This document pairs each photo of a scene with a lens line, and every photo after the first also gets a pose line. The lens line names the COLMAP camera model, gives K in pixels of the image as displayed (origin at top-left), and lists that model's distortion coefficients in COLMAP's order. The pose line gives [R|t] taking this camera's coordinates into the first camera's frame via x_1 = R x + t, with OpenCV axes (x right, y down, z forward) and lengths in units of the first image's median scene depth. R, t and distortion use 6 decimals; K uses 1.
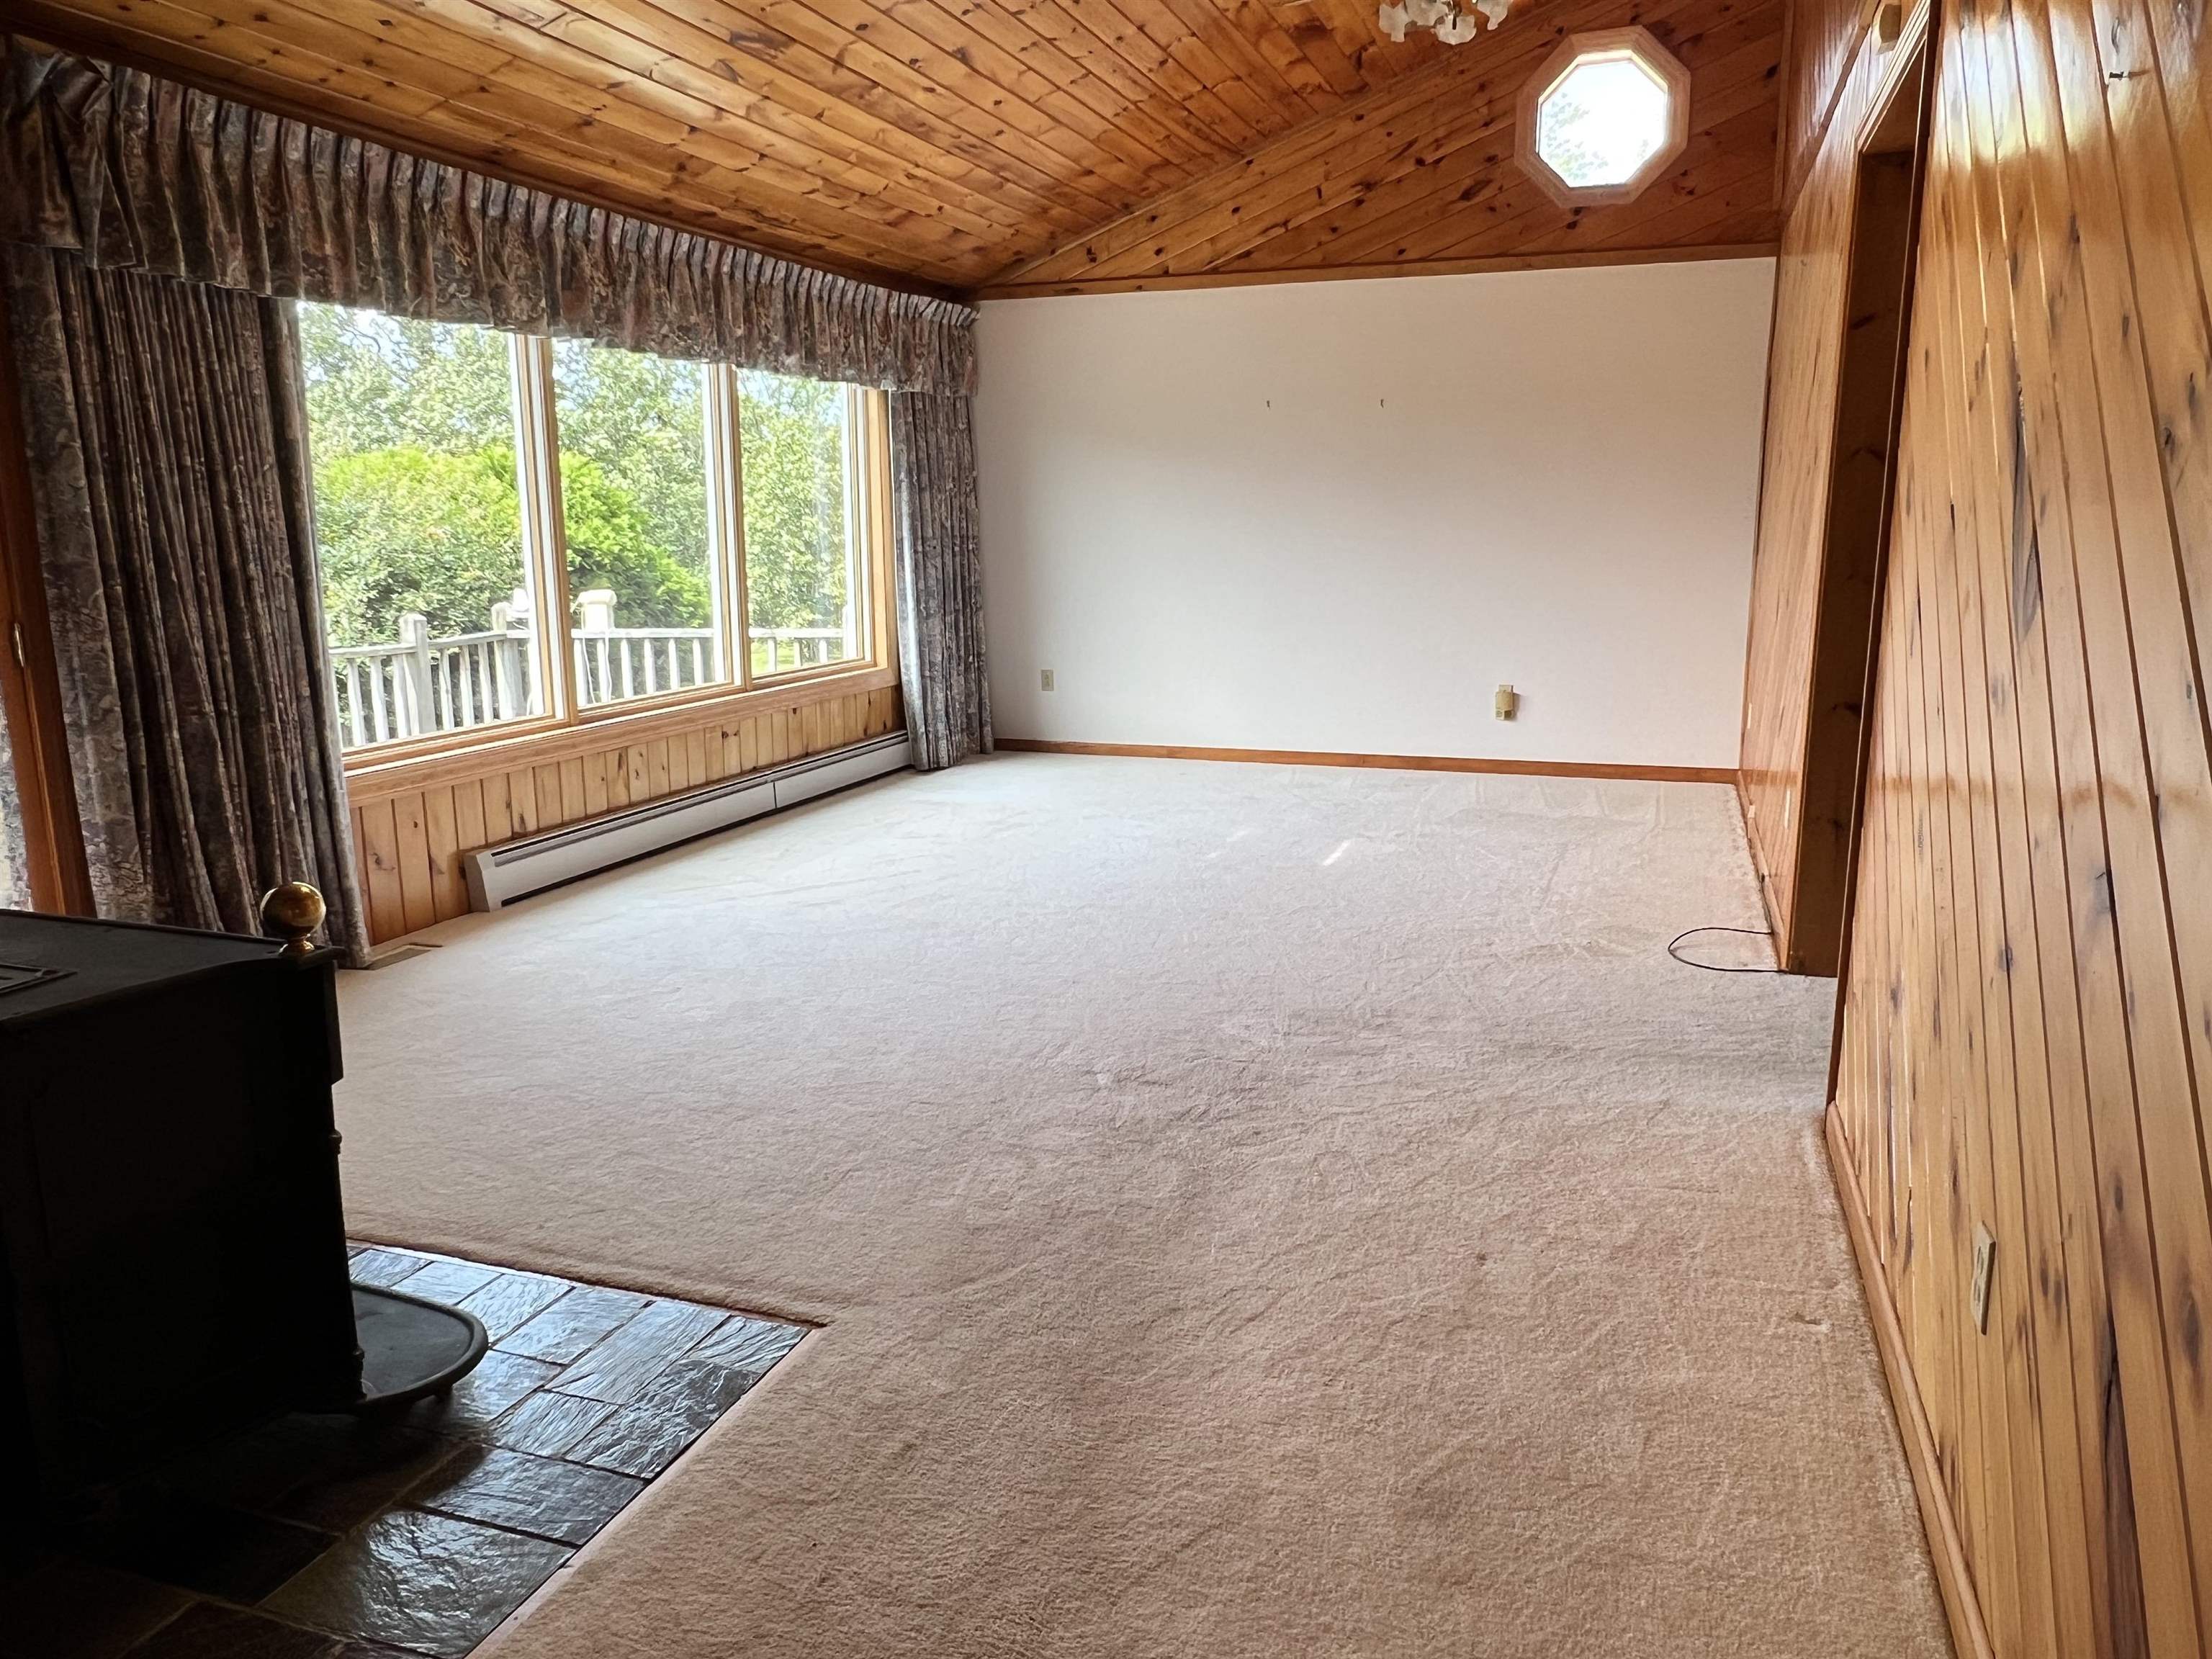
lens RADIAL K [[1591.8, 0, 1102.7], [0, 1591.8, 838.5], [0, 0, 1]] dist [-0.003806, -0.003005]
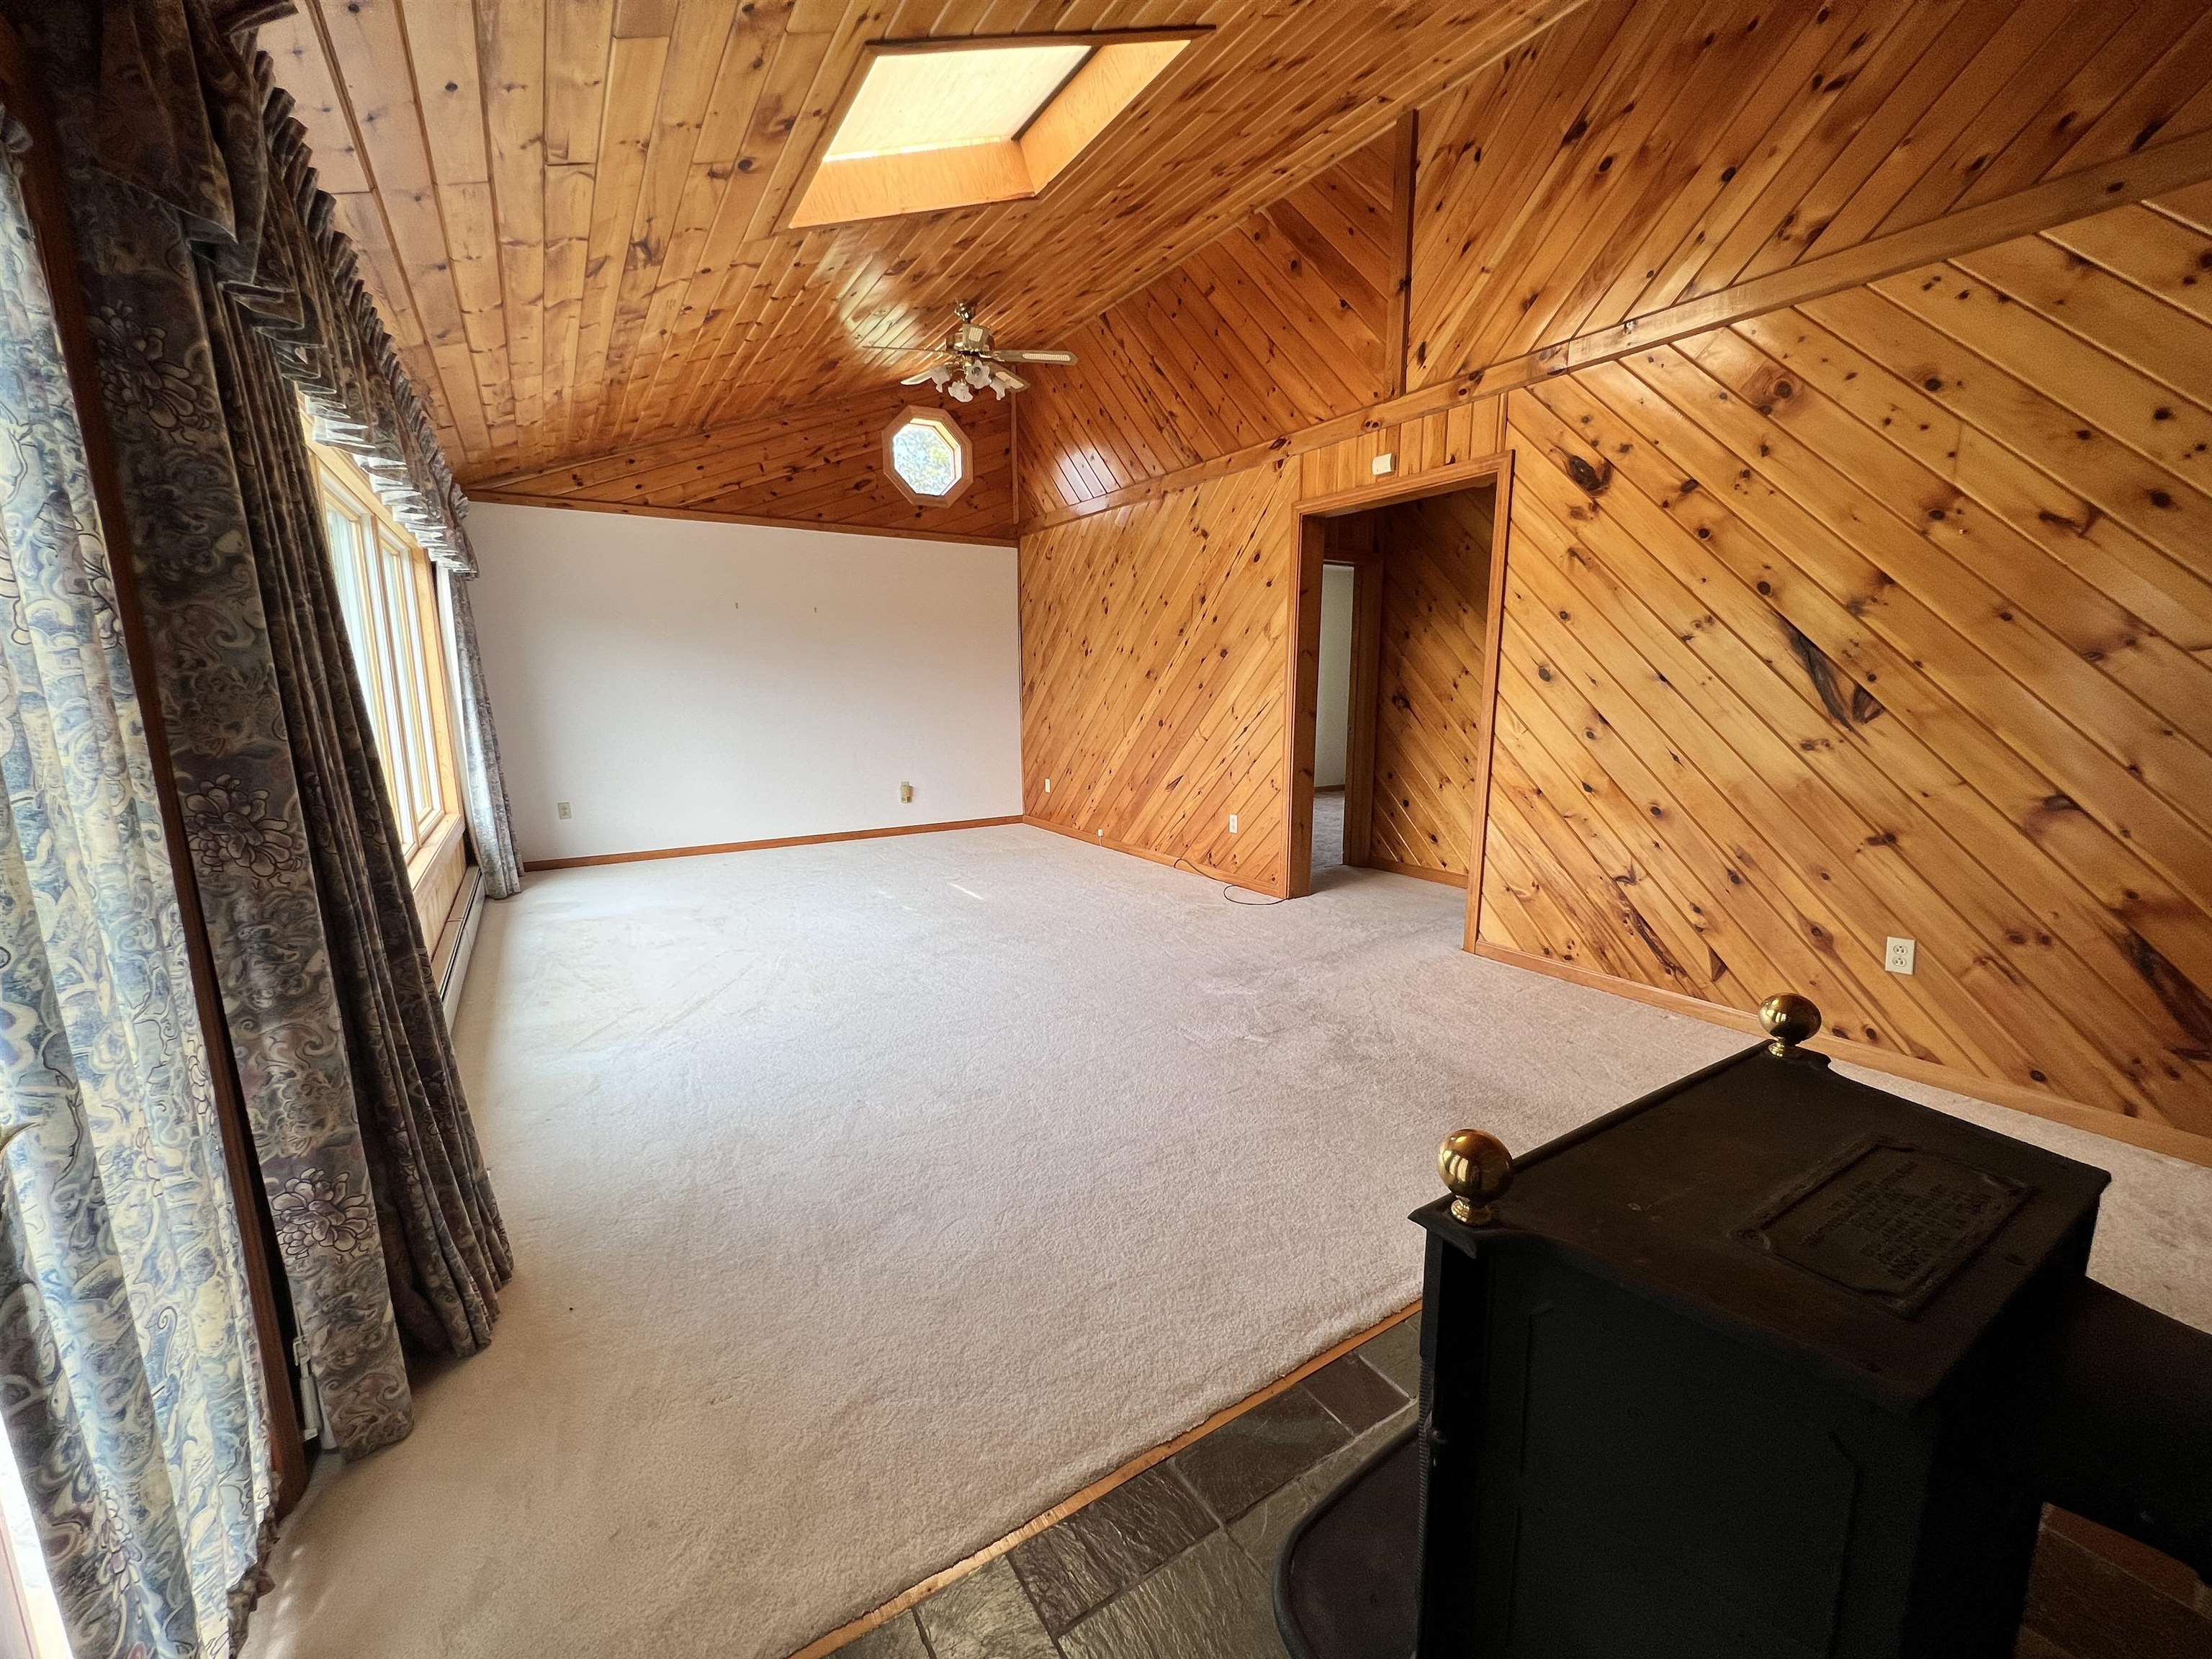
lens RADIAL K [[880.8, 0, 1103.7], [0, 880.8, 824.8], [0, 0, 1]] dist [-0.001720, 0.000504]
pose [[0.621748, -0.121617, 0.773717, -0.358669], [0.151879, 0.987841, 0.033226, -0.053729], [-0.768350, 0.096853, 0.632659, 0.269902]]
